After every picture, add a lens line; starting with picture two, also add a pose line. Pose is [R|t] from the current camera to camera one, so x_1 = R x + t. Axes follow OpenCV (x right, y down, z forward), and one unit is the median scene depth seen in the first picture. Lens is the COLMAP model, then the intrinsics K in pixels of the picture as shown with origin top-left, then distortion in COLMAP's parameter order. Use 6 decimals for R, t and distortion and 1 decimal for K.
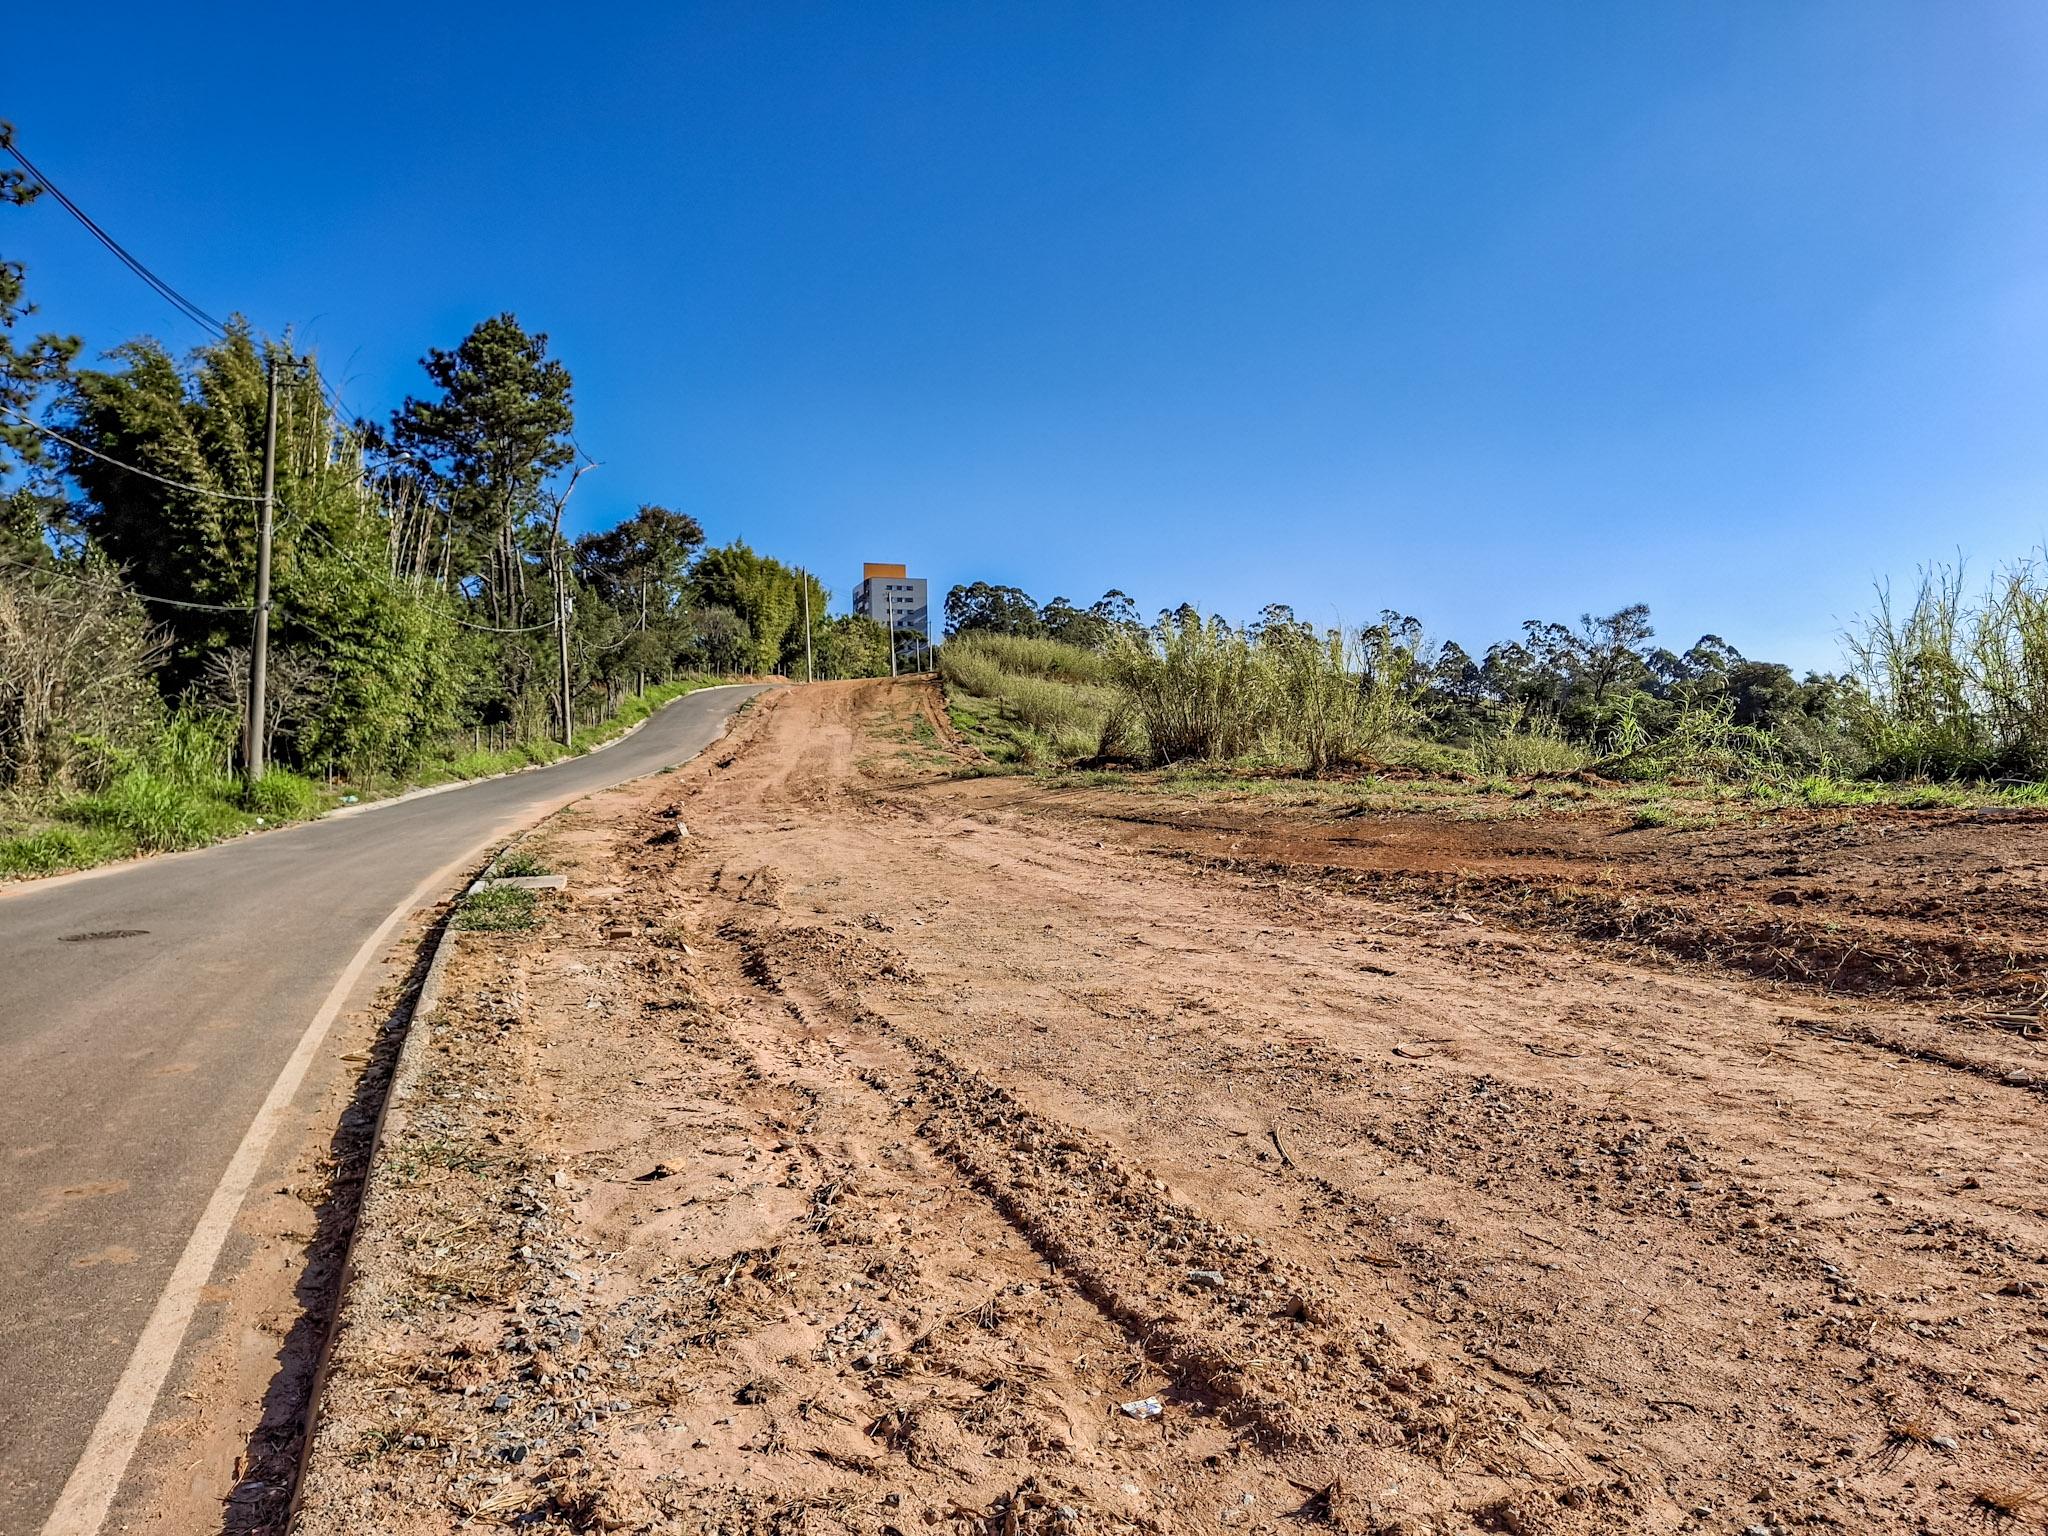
lens RADIAL K [[1480.2, 0, 1024.0], [0, 1480.2, 768.0], [0, 0, 1]] dist [0.000861, -0.002818]
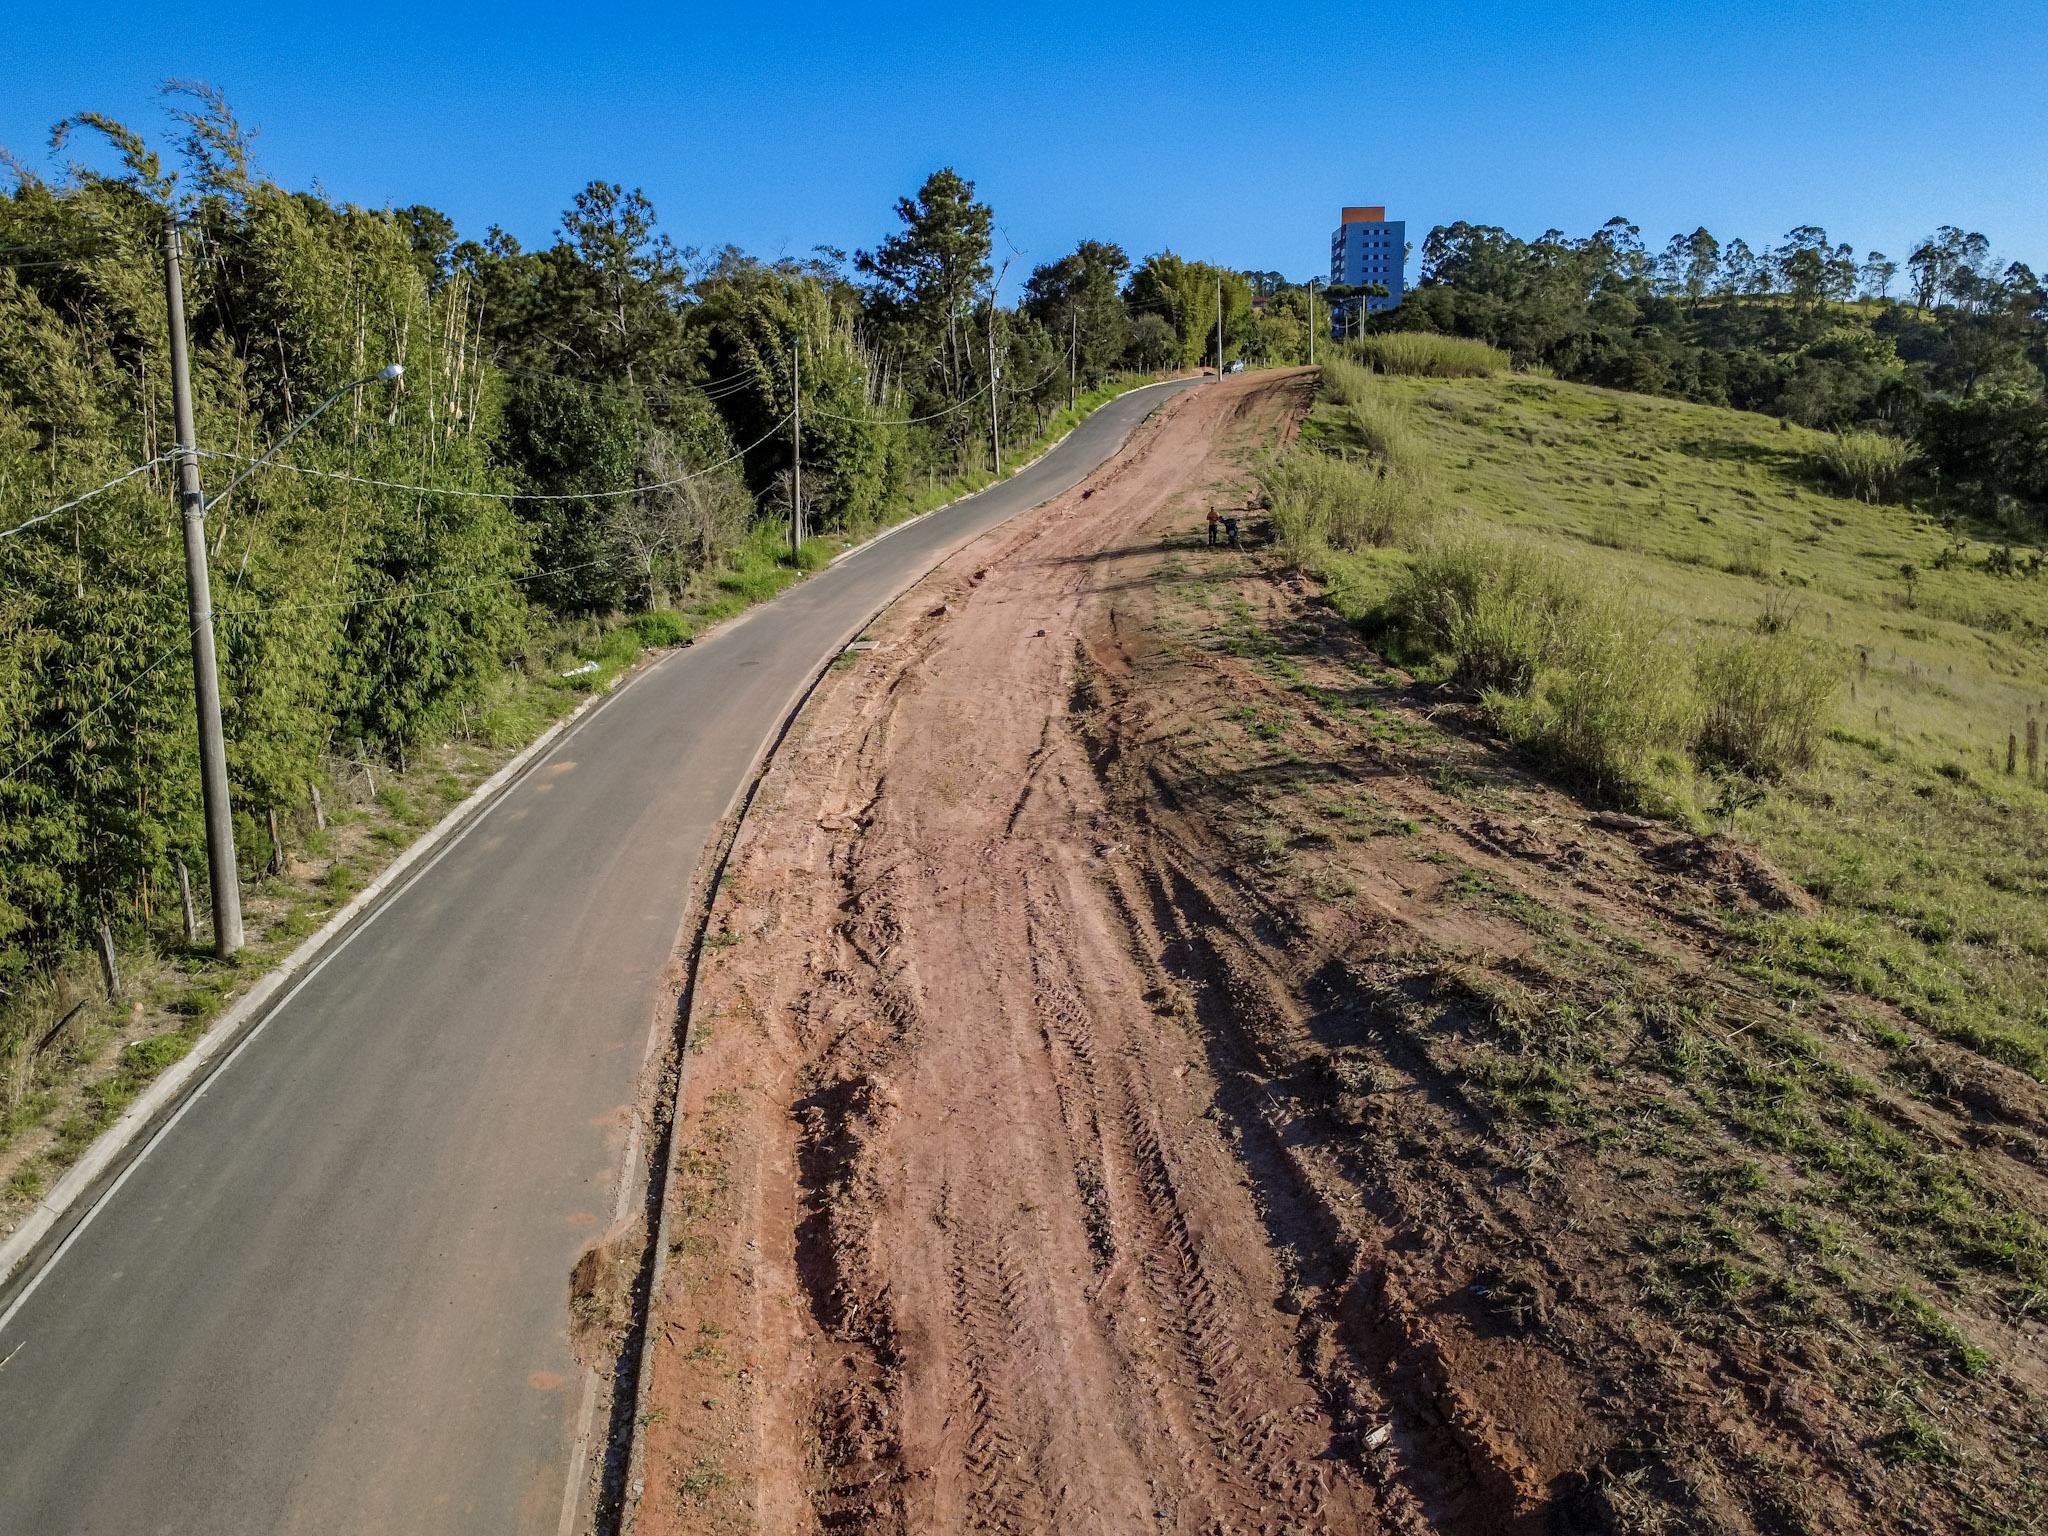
lens RADIAL K [[1480.2, 0, 1024.0], [0, 1480.2, 768.0], [0, 0, 1]] dist [0.000861, -0.002818]
pose [[0.942516, 0.075487, -0.325523, 0.130019], [0.008064, 0.968728, 0.247992, -0.059668], [0.334064, -0.236362, 0.912433, -0.232878]]
